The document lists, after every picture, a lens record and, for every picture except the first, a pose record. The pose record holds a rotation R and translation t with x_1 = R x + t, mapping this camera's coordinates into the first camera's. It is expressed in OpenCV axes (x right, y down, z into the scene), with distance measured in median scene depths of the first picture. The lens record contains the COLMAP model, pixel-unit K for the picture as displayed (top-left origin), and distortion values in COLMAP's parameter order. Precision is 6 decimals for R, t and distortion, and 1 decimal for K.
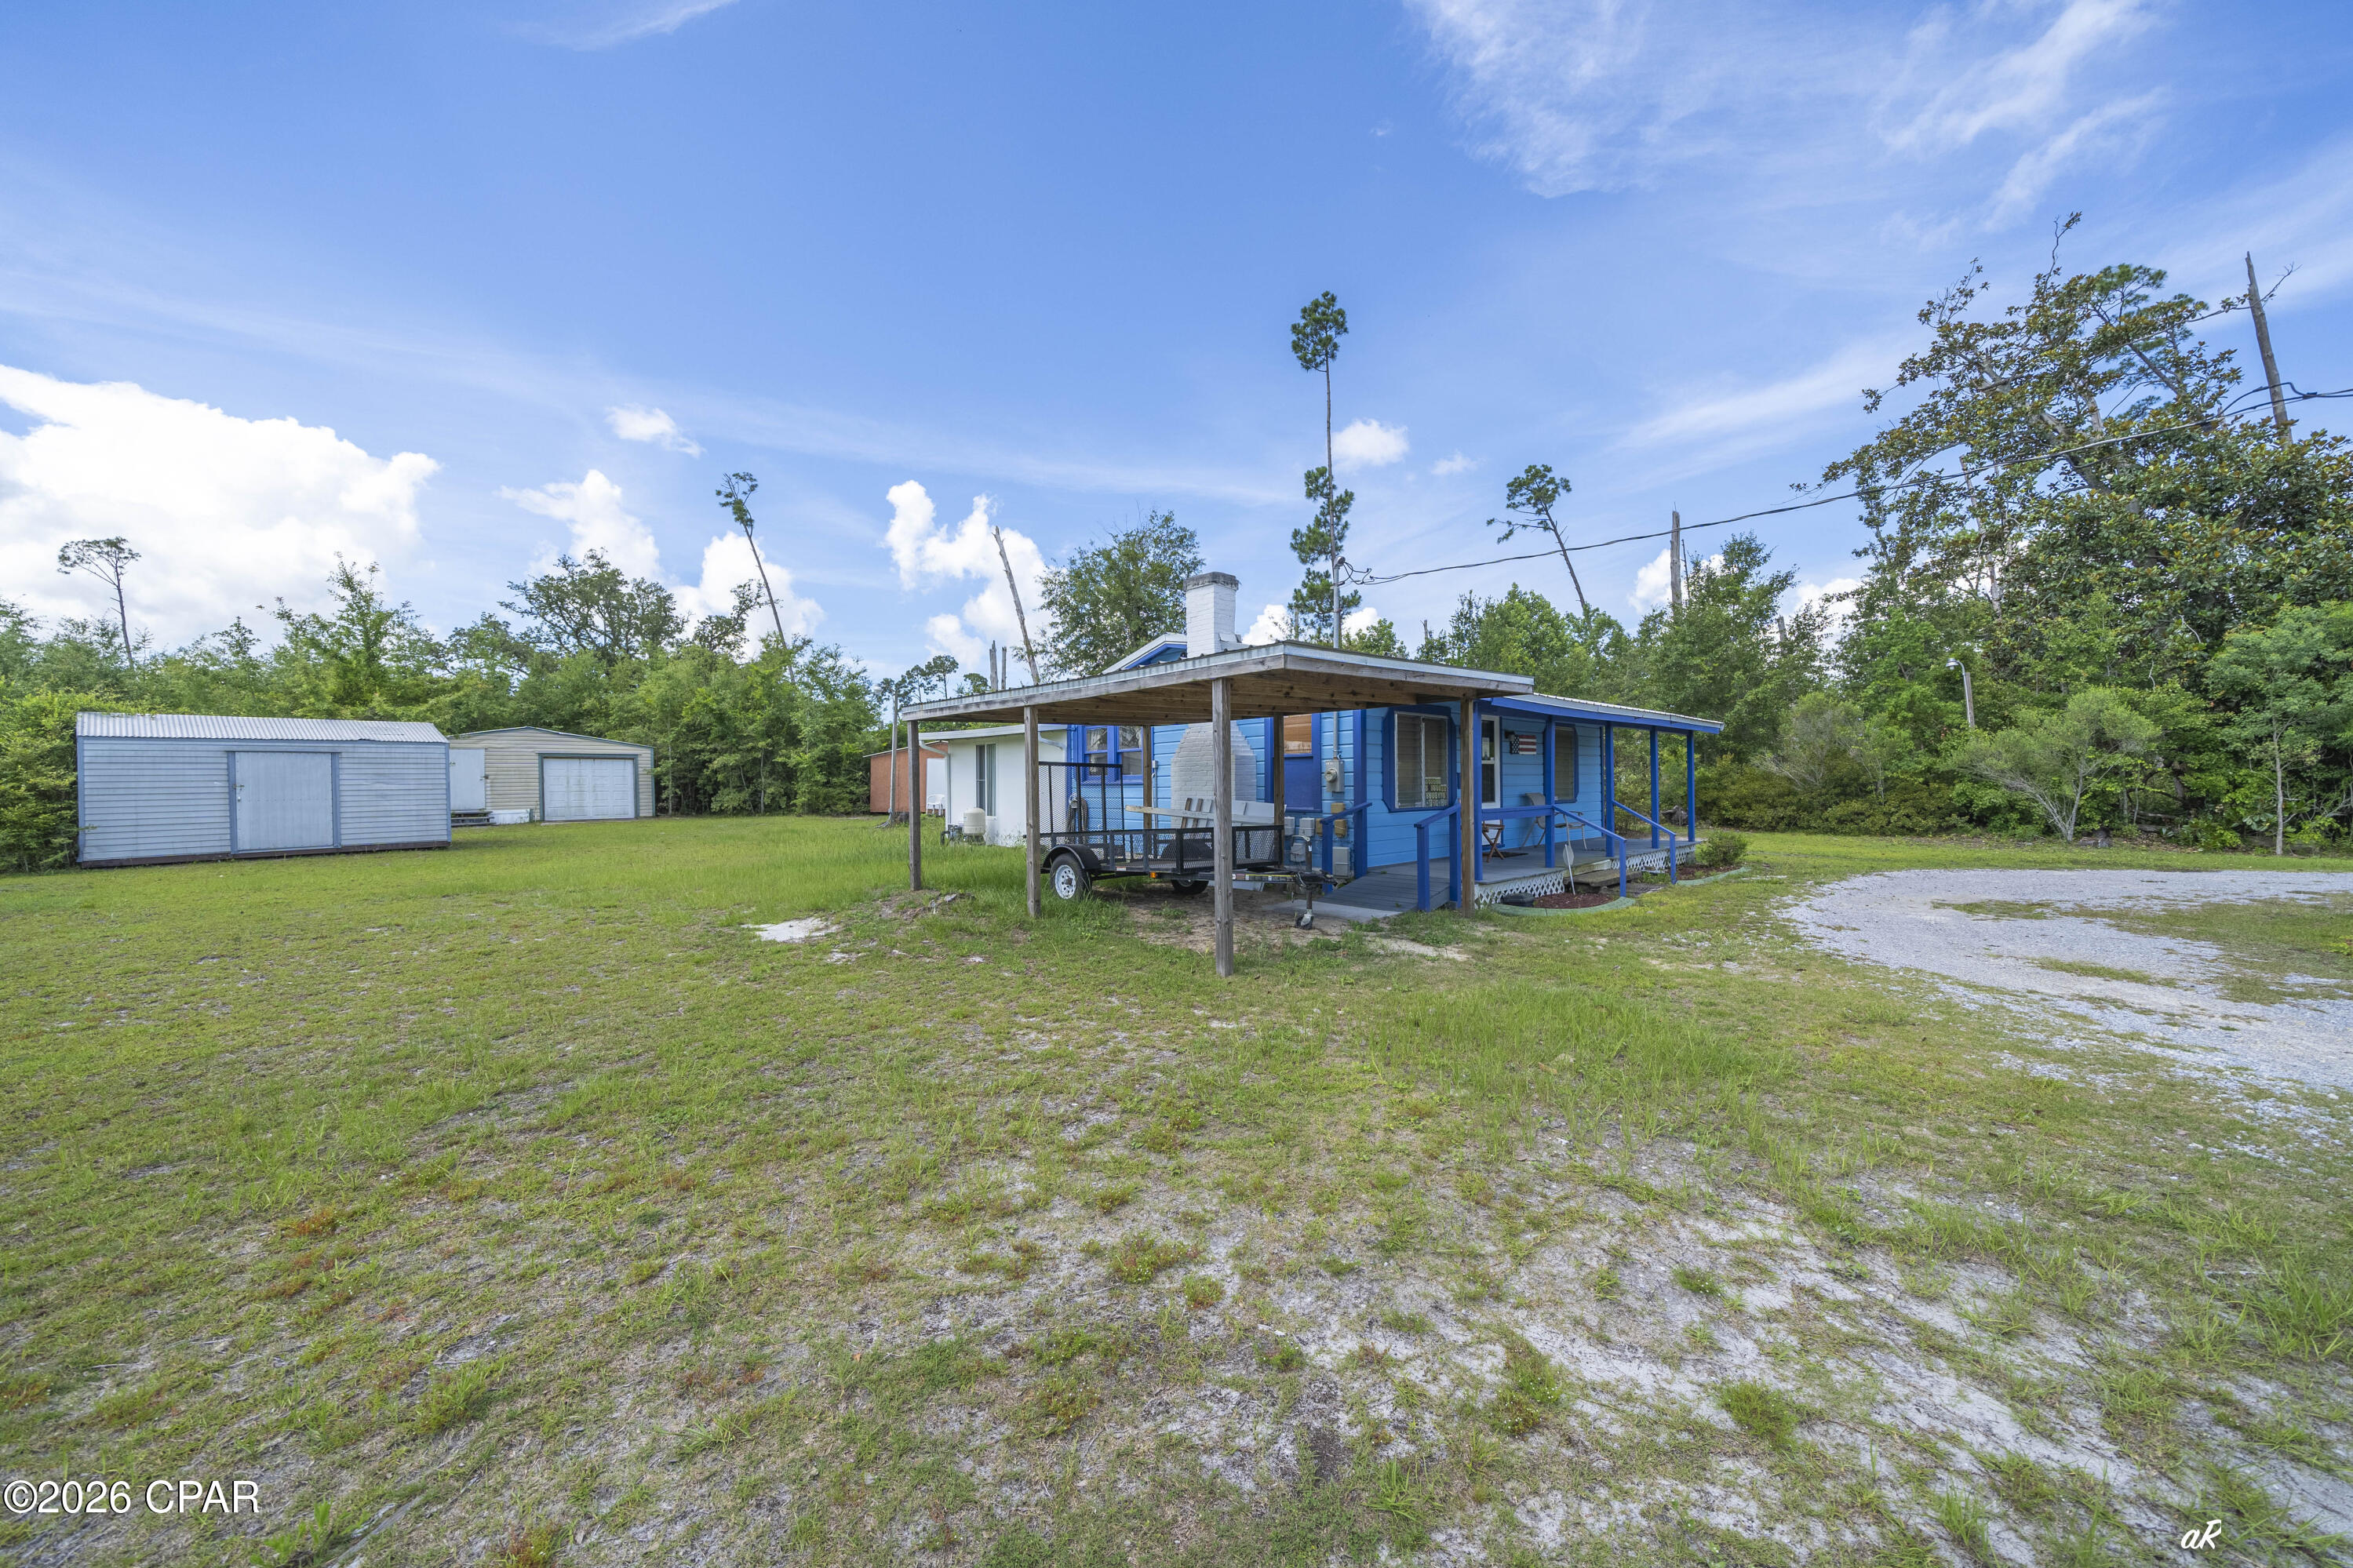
lens RADIAL K [[826.1, 0, 1146.2], [0, 826.1, 790.3], [0, 0, 1]] dist [-0.005678, -0.000100]
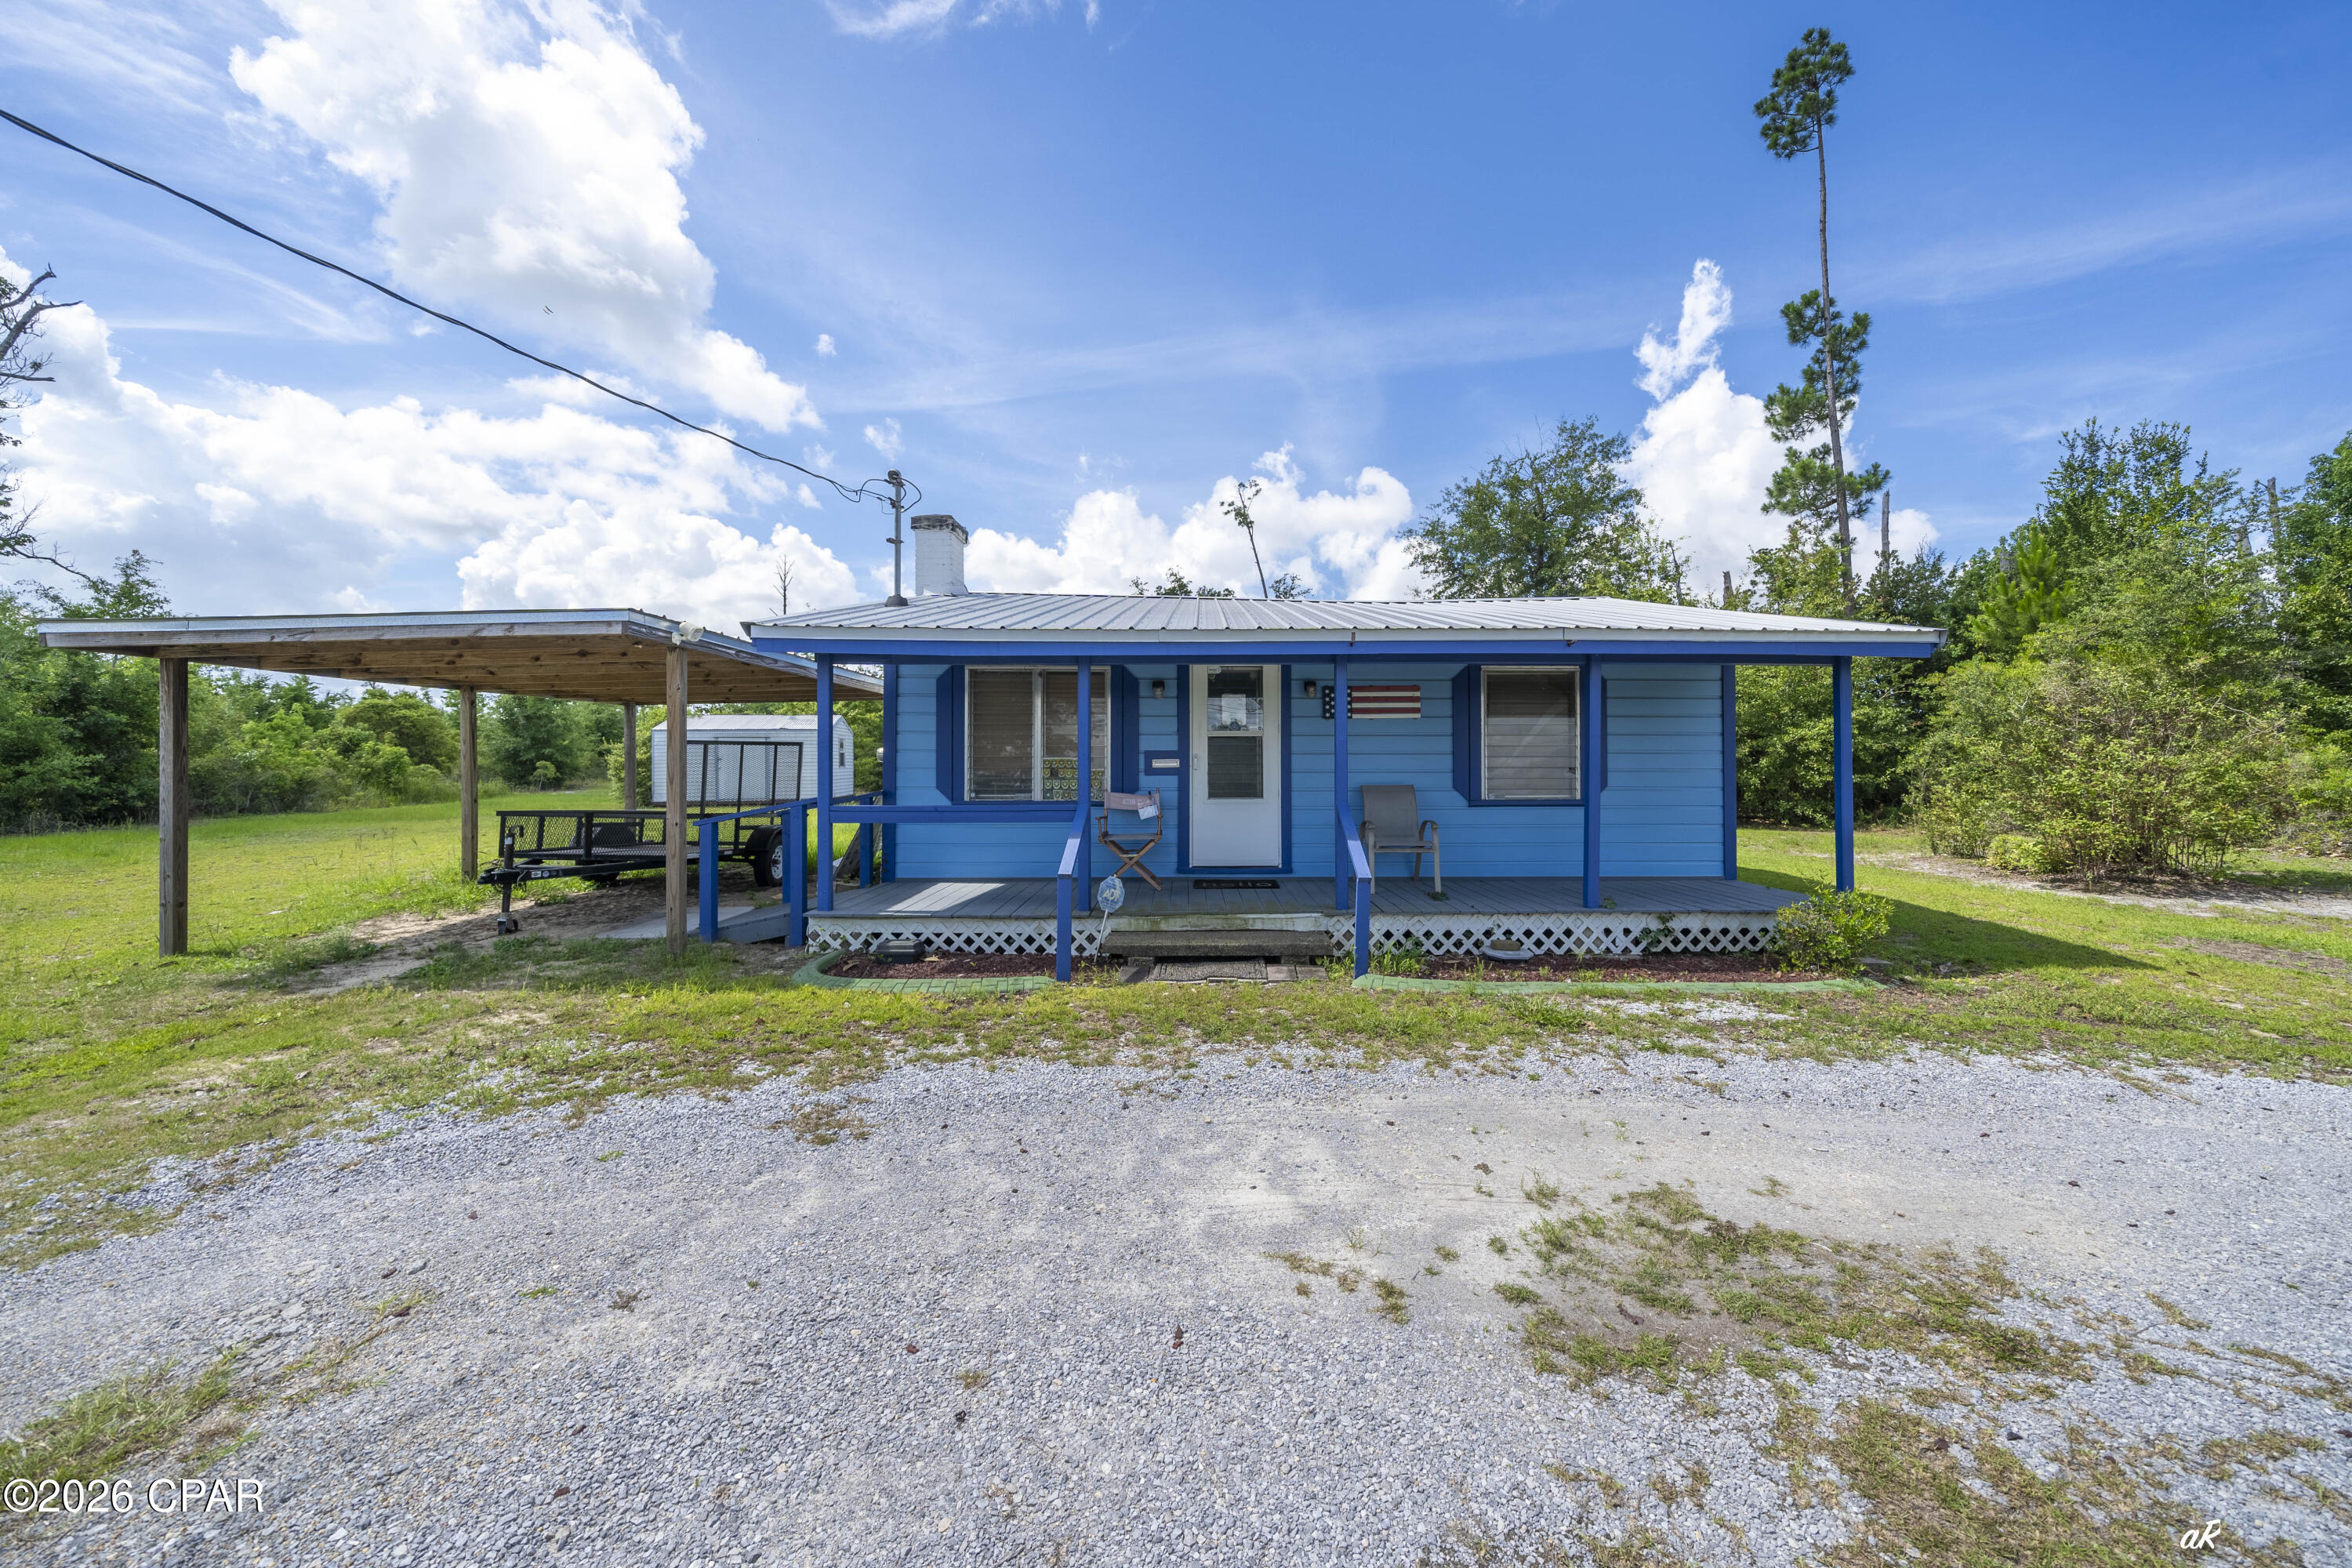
lens RADIAL K [[823.2, 0, 1193.3], [0, 823.2, 756.3], [0, 0, 1]] dist [-0.006857, -0.000328]
pose [[0.750488, 0.002477, -0.660880, 0.390464], [-0.011672, 0.999887, -0.009507, -0.005035], [0.660781, 0.014848, 0.750431, 0.251362]]
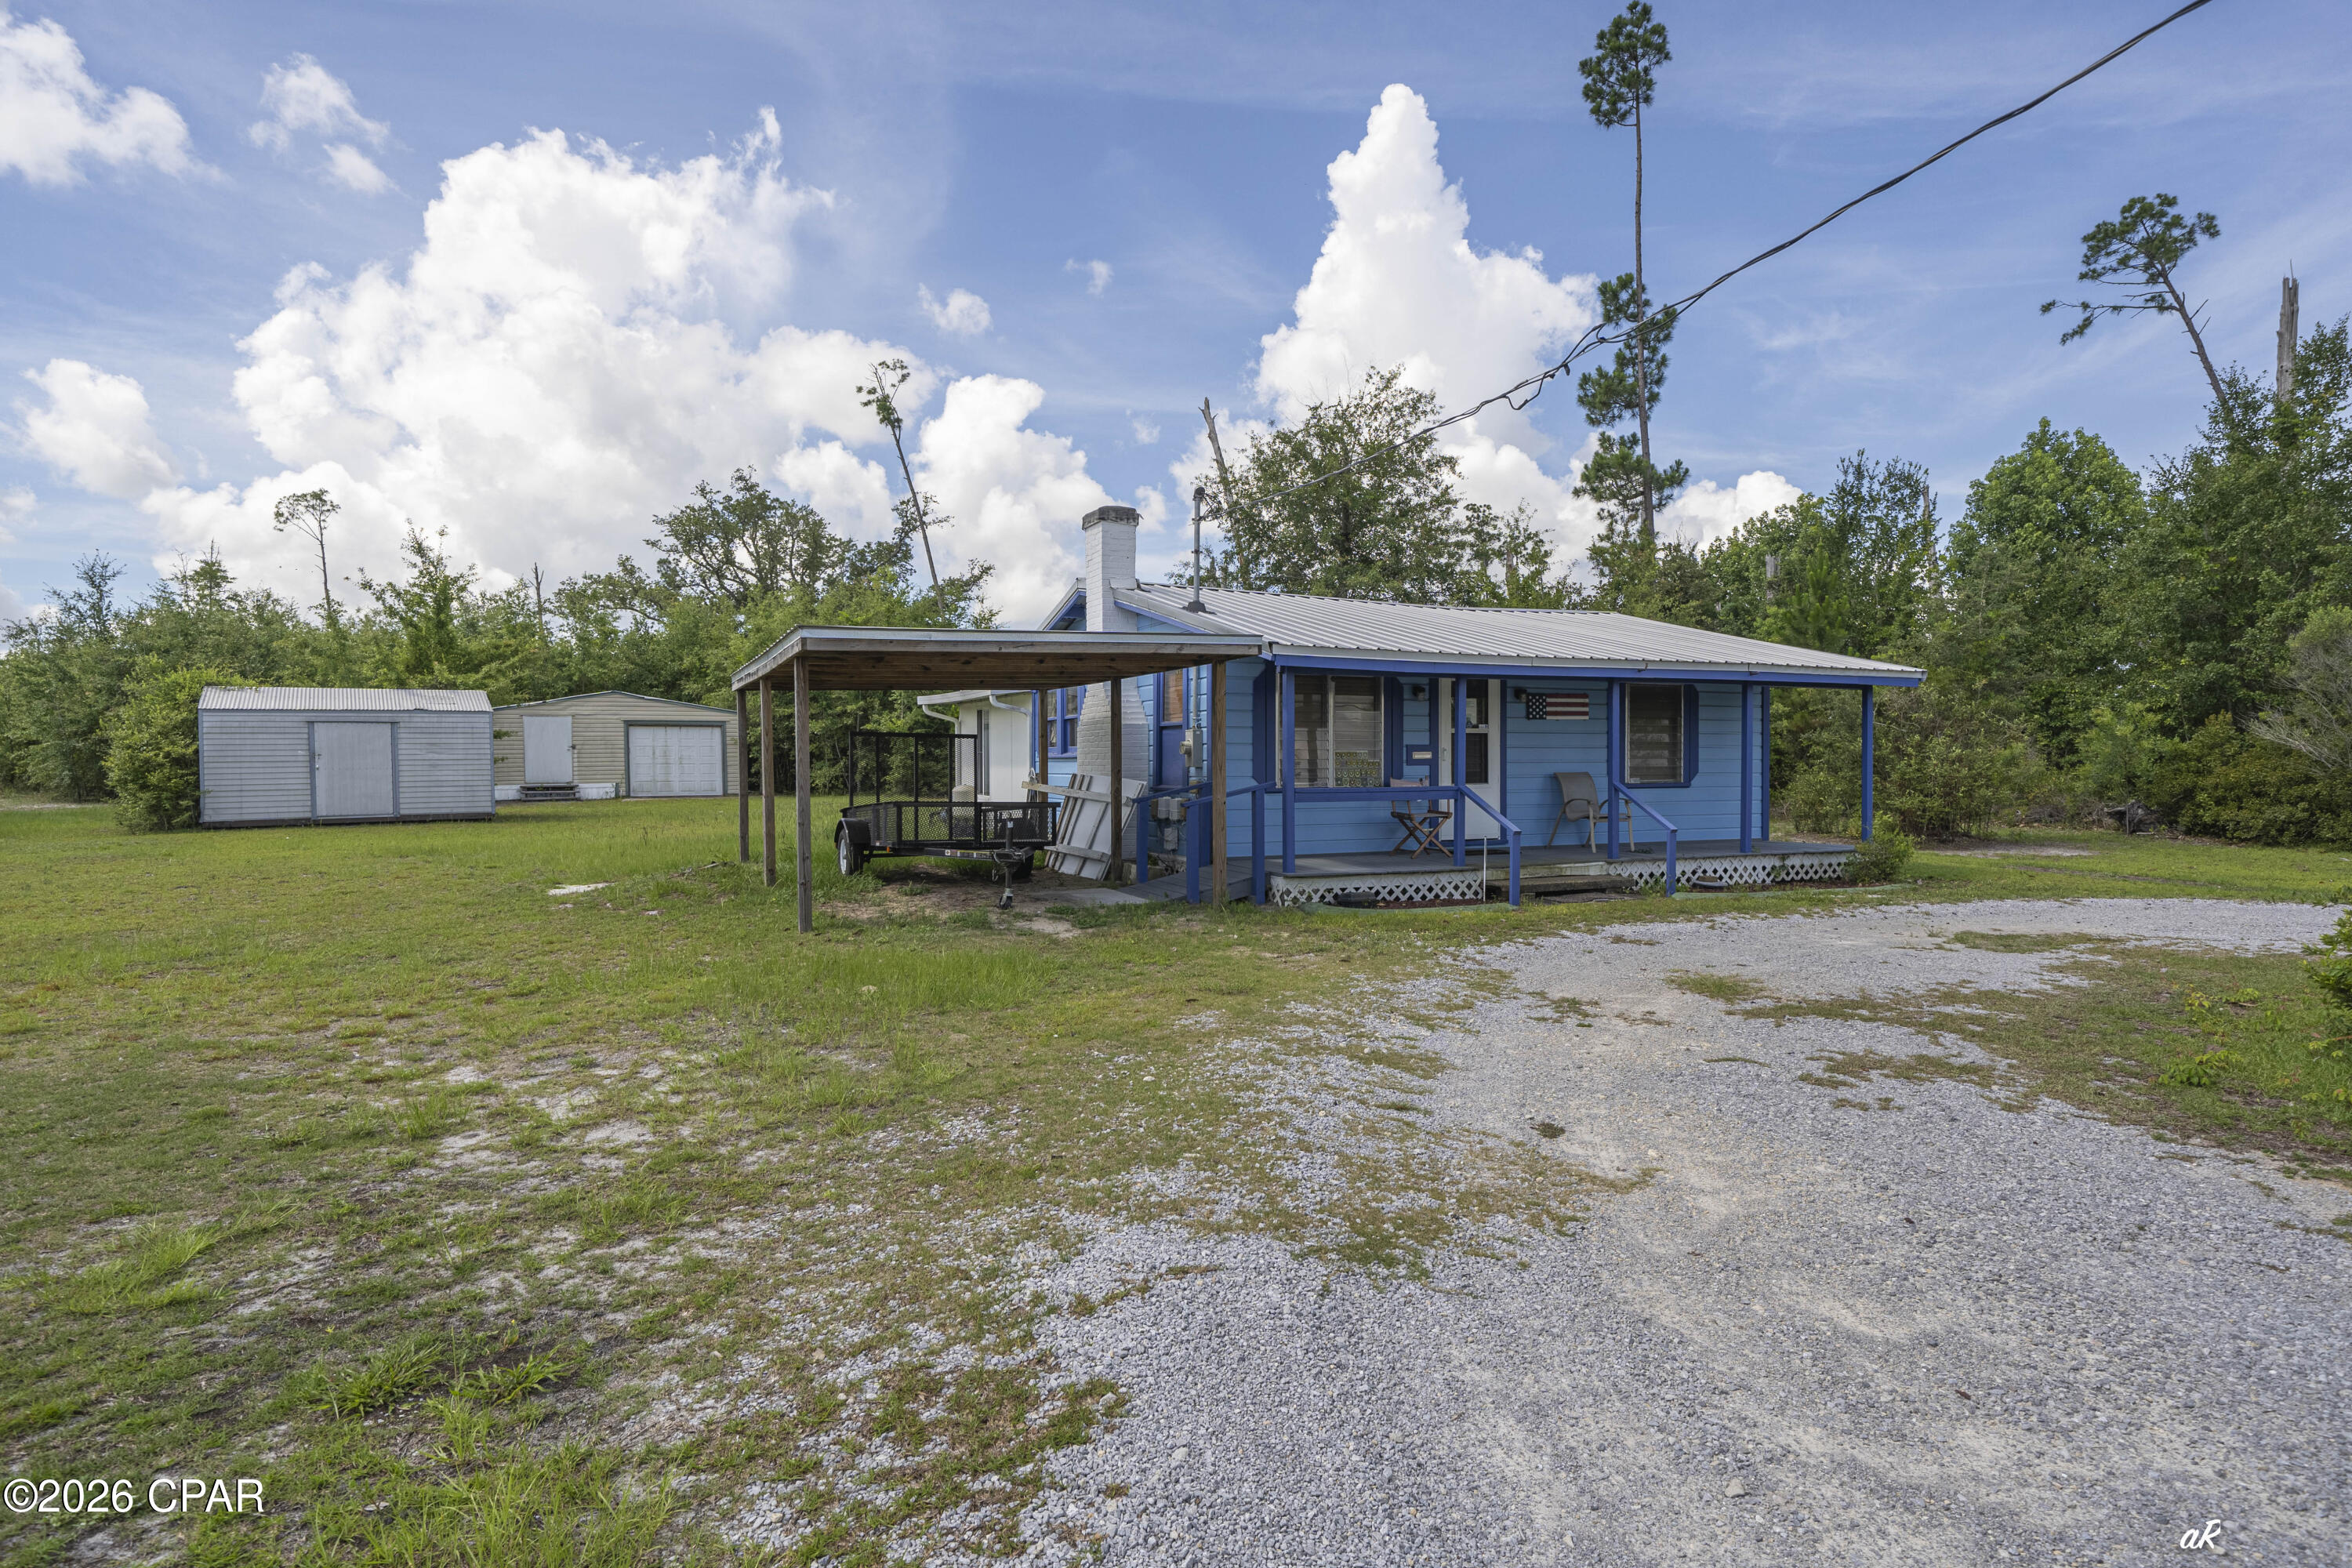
lens RADIAL K [[1237.9, 0, 1117.0], [0, 1237.9, 793.6], [0, 0, 1]] dist [0.000407, 0.000651]
pose [[0.941485, 0.015095, -0.336715, 0.240216], [-0.008439, 0.999739, 0.021224, 0.001278], [0.336948, -0.017141, 0.941367, -0.089633]]
